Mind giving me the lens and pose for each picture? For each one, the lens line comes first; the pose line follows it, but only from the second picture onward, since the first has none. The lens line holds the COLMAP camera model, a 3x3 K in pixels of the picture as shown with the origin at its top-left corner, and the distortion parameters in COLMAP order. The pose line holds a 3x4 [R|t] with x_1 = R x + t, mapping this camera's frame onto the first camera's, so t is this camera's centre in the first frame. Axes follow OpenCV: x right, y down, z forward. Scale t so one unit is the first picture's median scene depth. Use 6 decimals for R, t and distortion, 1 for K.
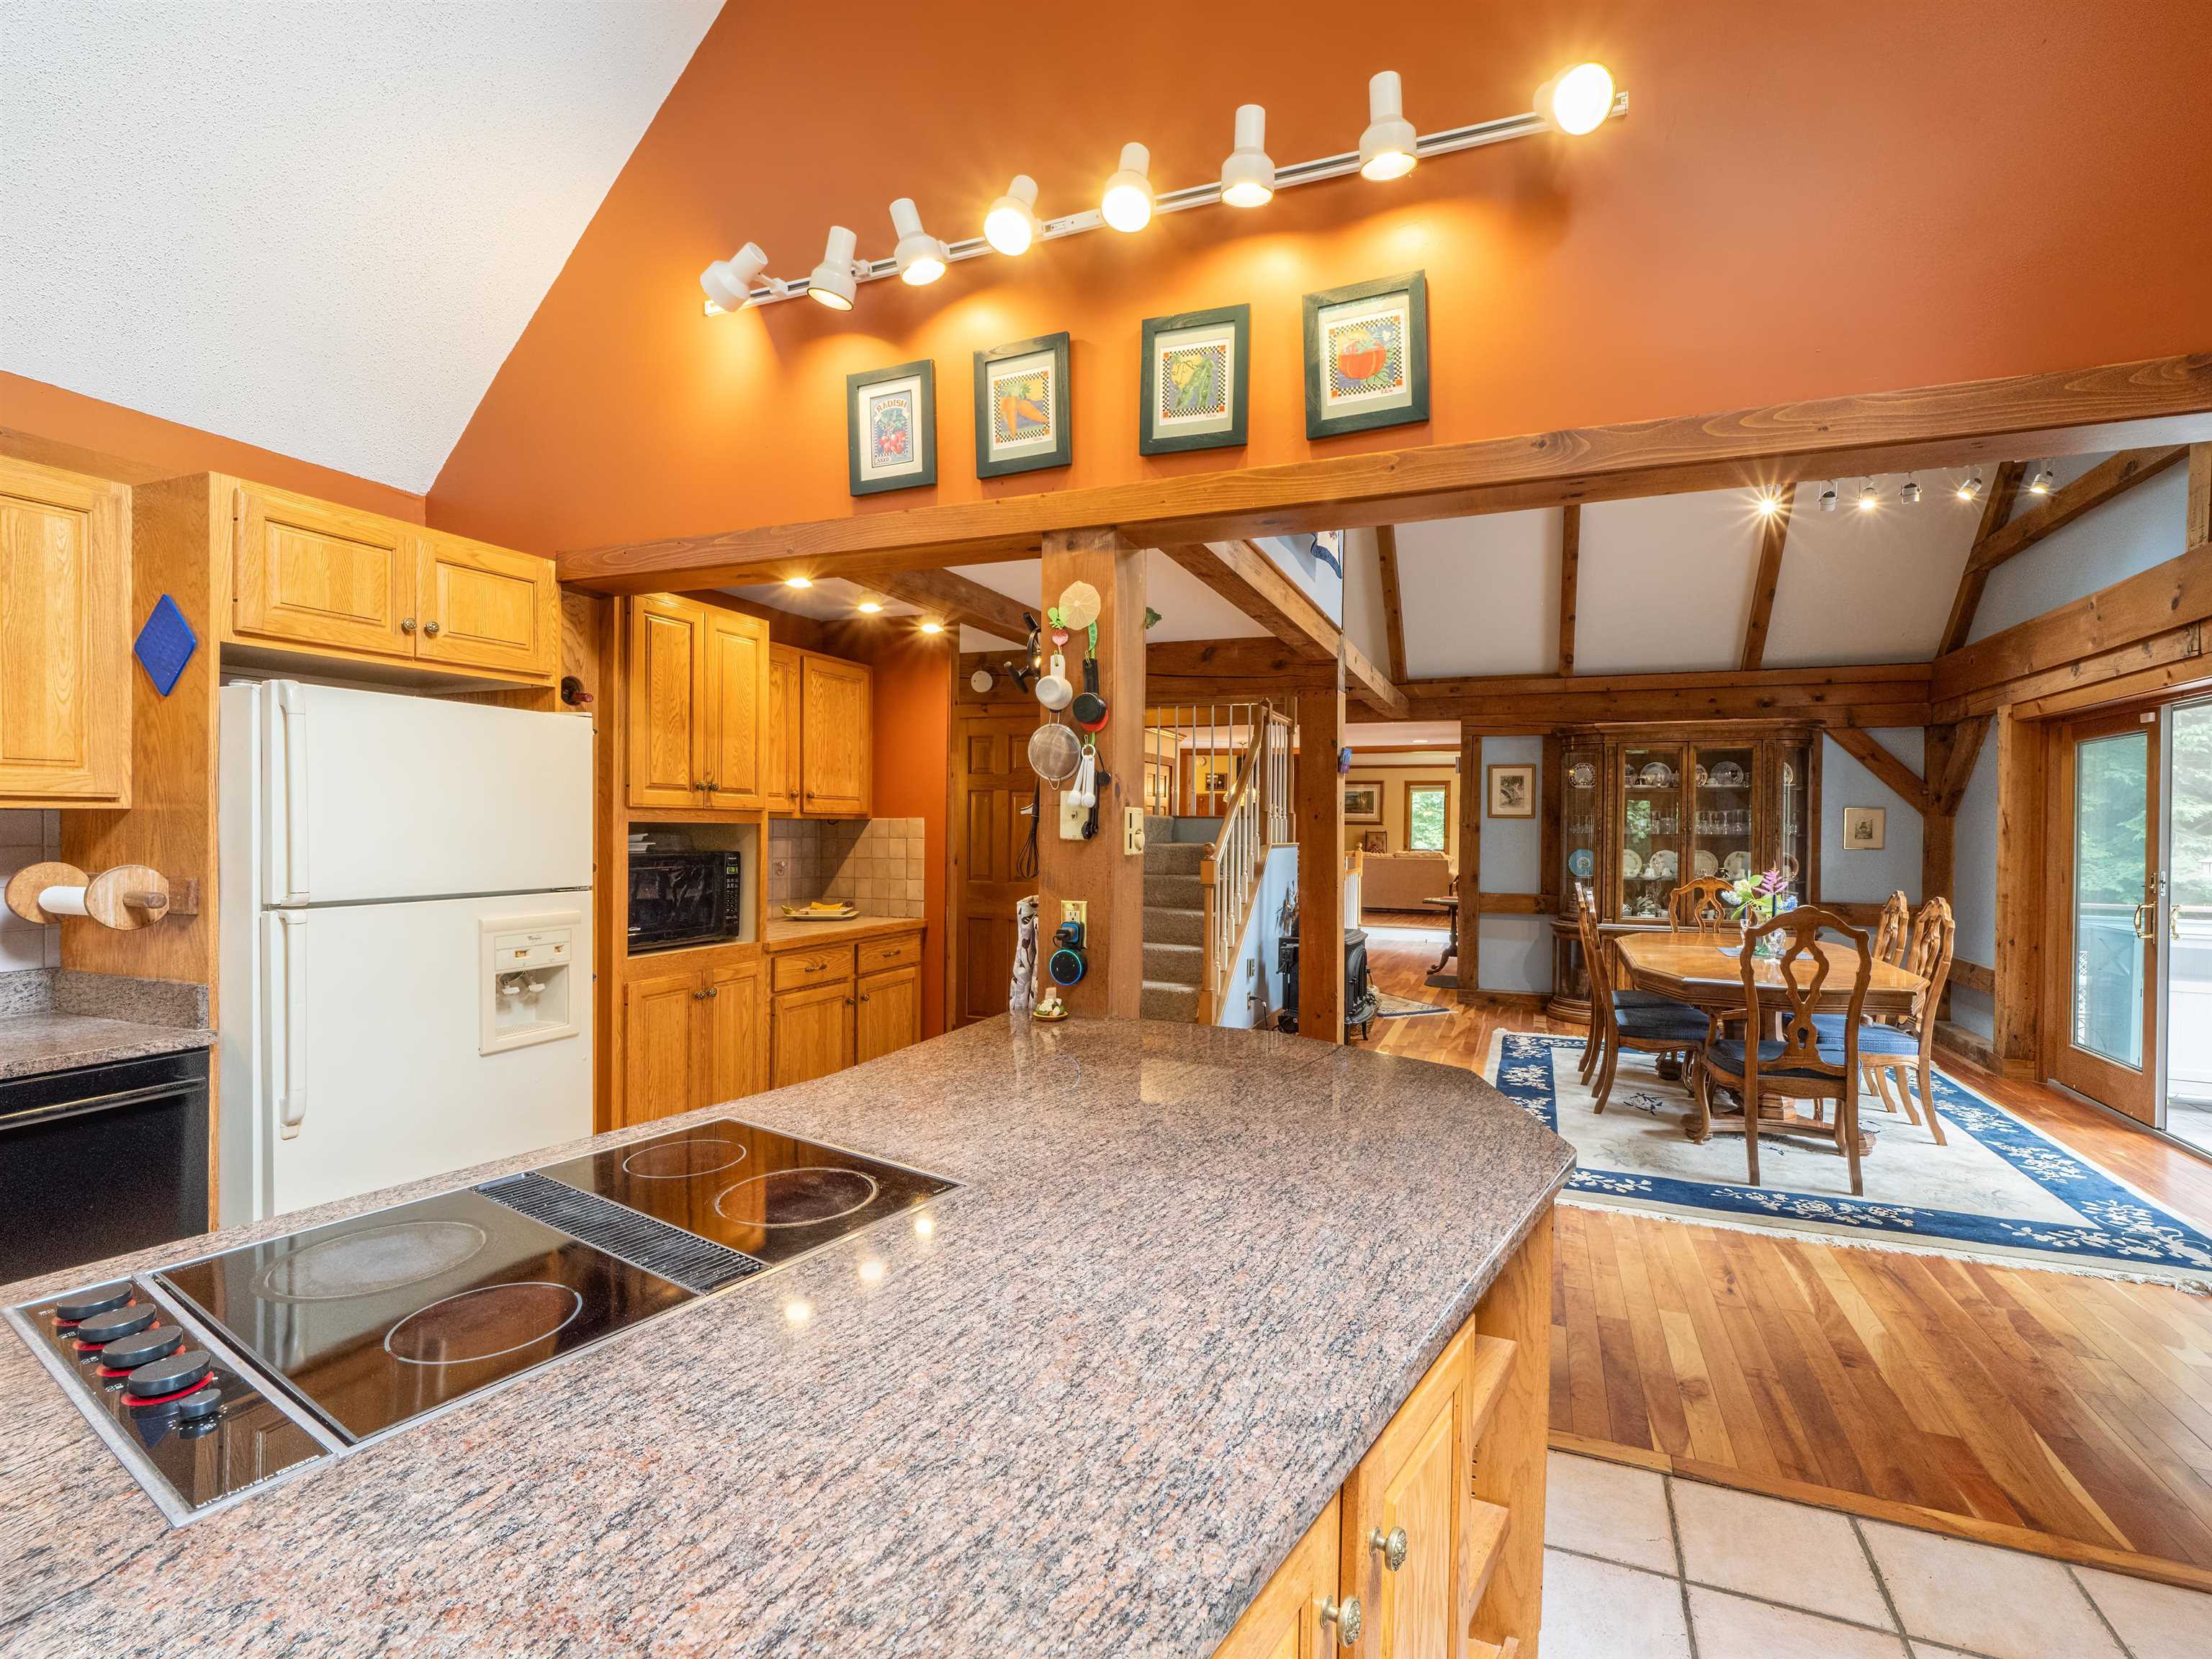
lens RADIAL K [[1010.2, 0, 1151.8], [0, 1010.2, 838.2], [0, 0, 1]] dist [-0.007609, -0.000045]
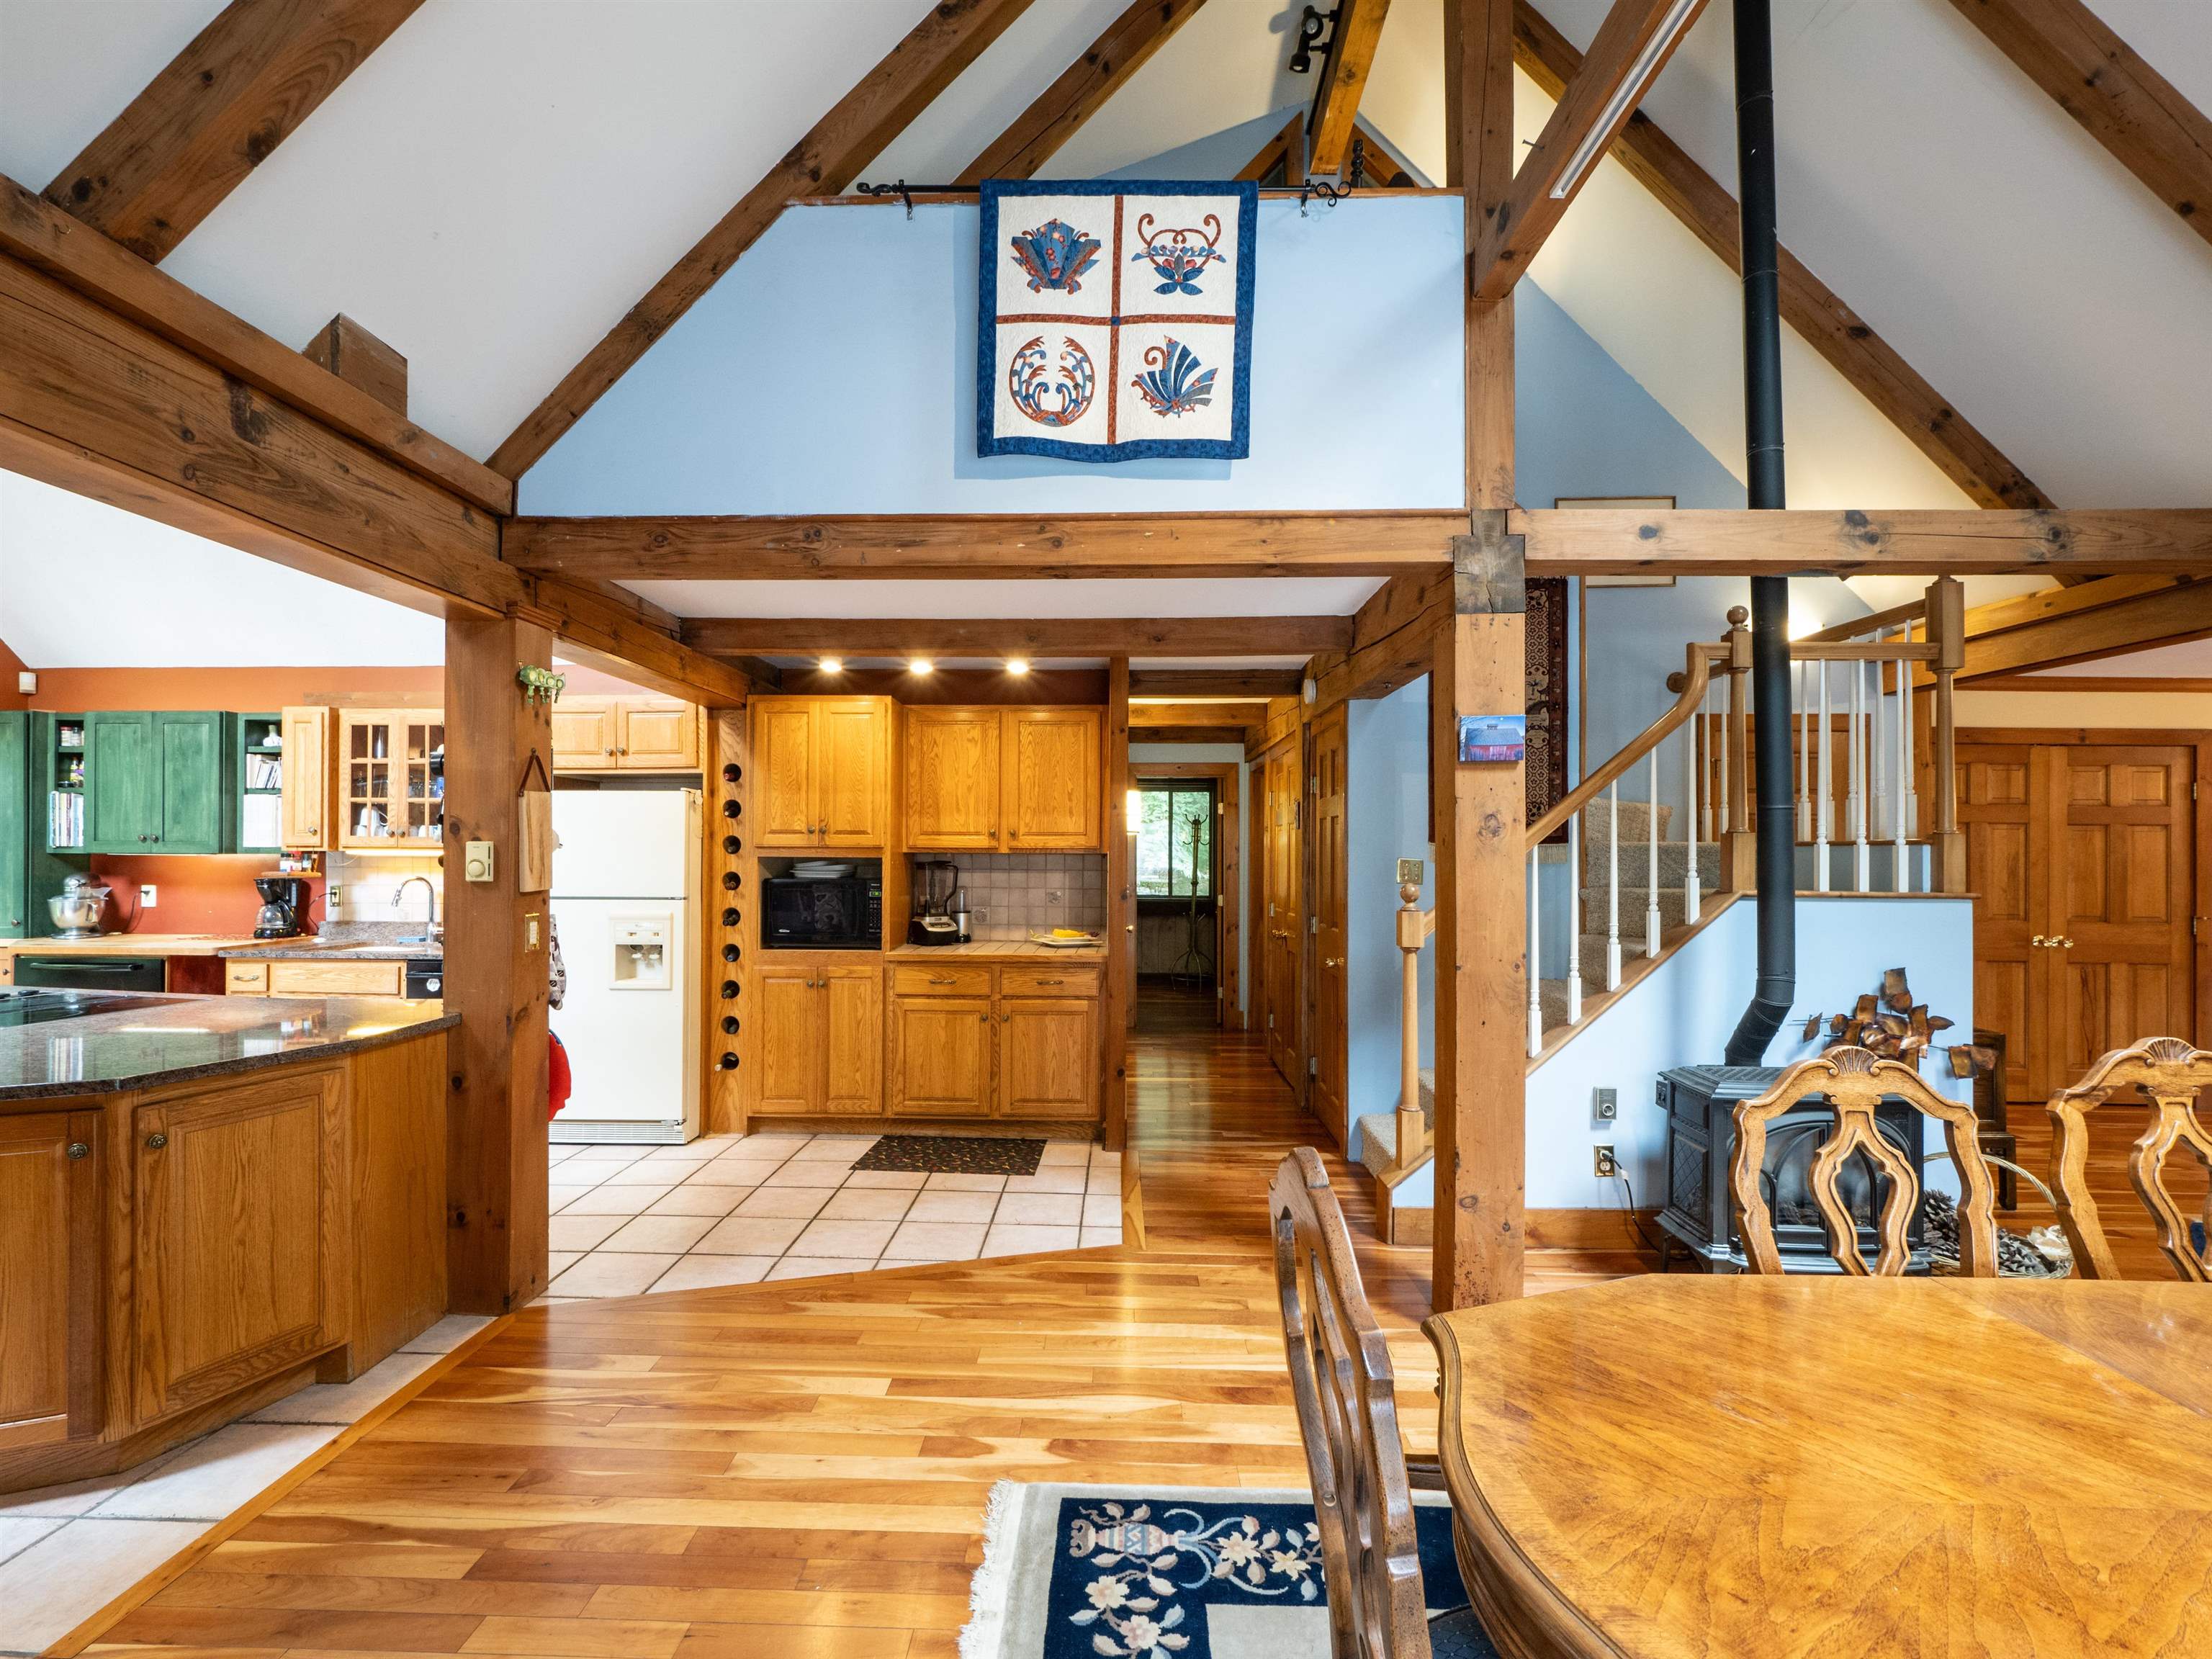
lens RADIAL K [[980.1, 0, 1080.4], [0, 980.1, 844.1], [0, 0, 1]] dist [-0.002225, 0.000112]
pose [[0.326798, -0.019177, -0.944900, 0.863693], [-0.011148, 0.999646, -0.024143, -0.004479], [0.945028, 0.018423, 0.326469, 0.851608]]
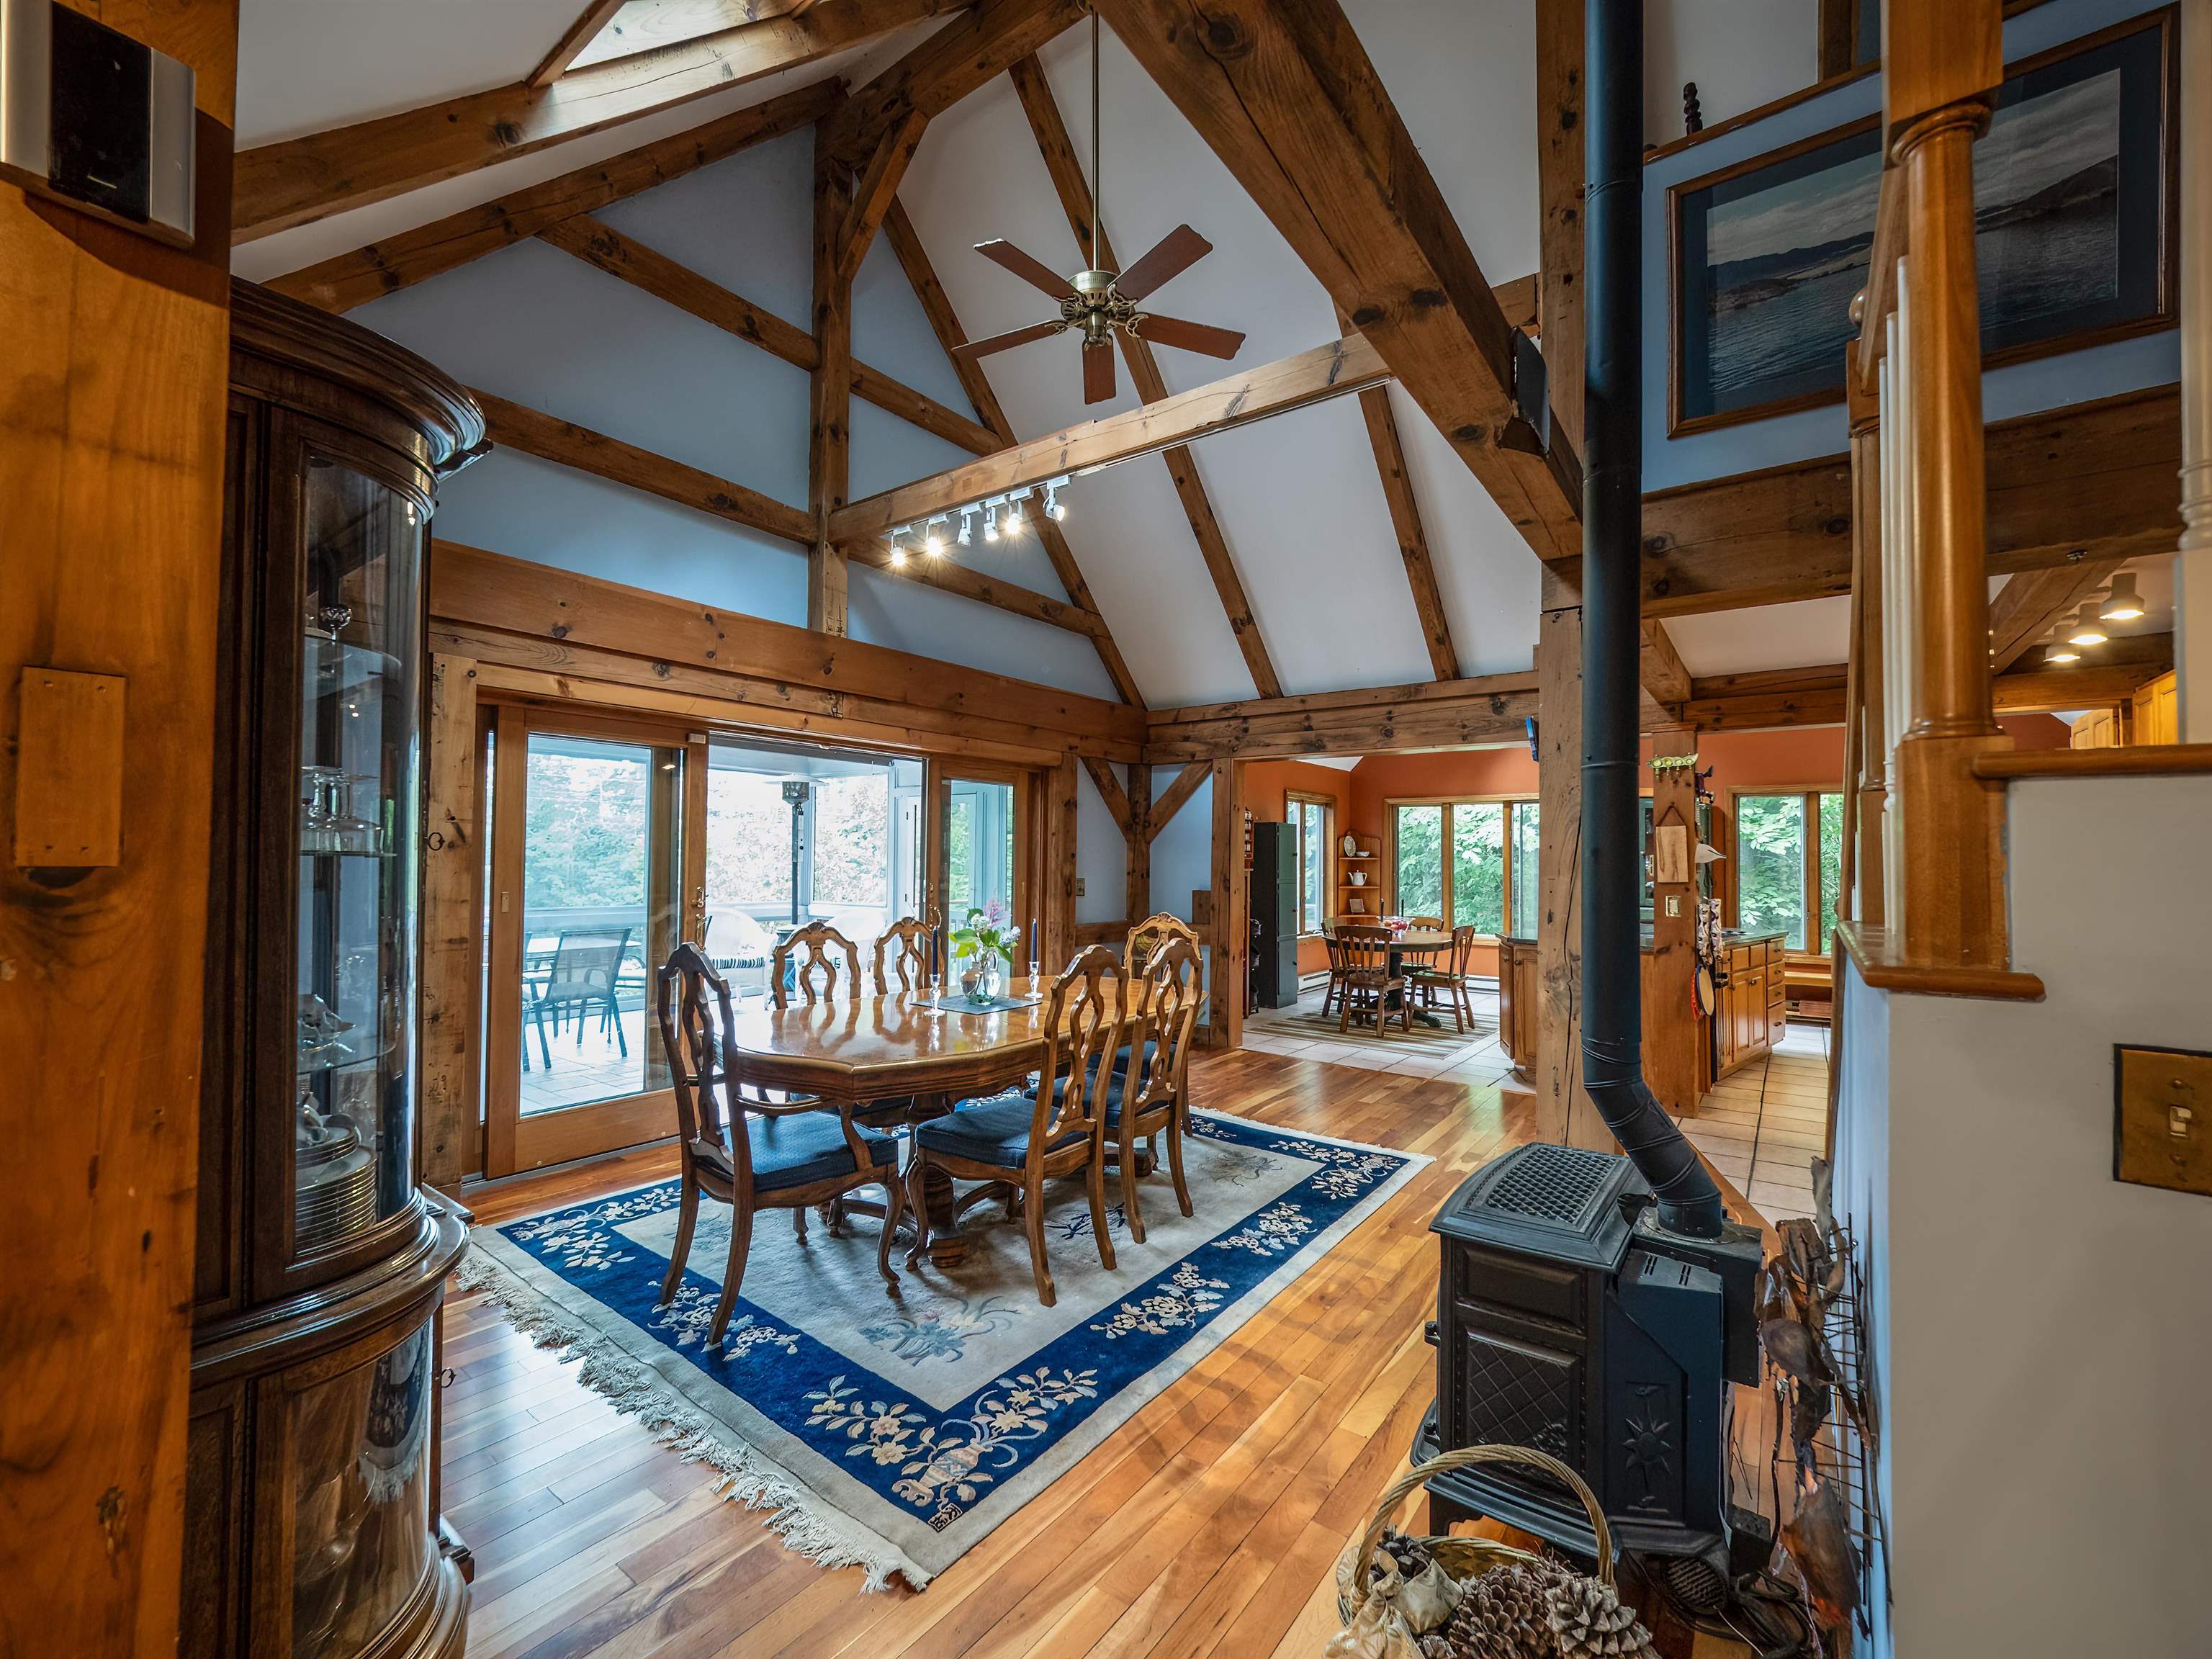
lens RADIAL K [[947.2, 0, 1106.0], [0, 947.2, 829.5], [0, 0, 1]] dist [-0.000417, -0.000071]
pose [[-0.965542, -0.009504, 0.260075, 0.398044], [-0.015210, 0.999686, -0.019935, -0.016432], [-0.259804, -0.023203, -0.965383, 2.210939]]
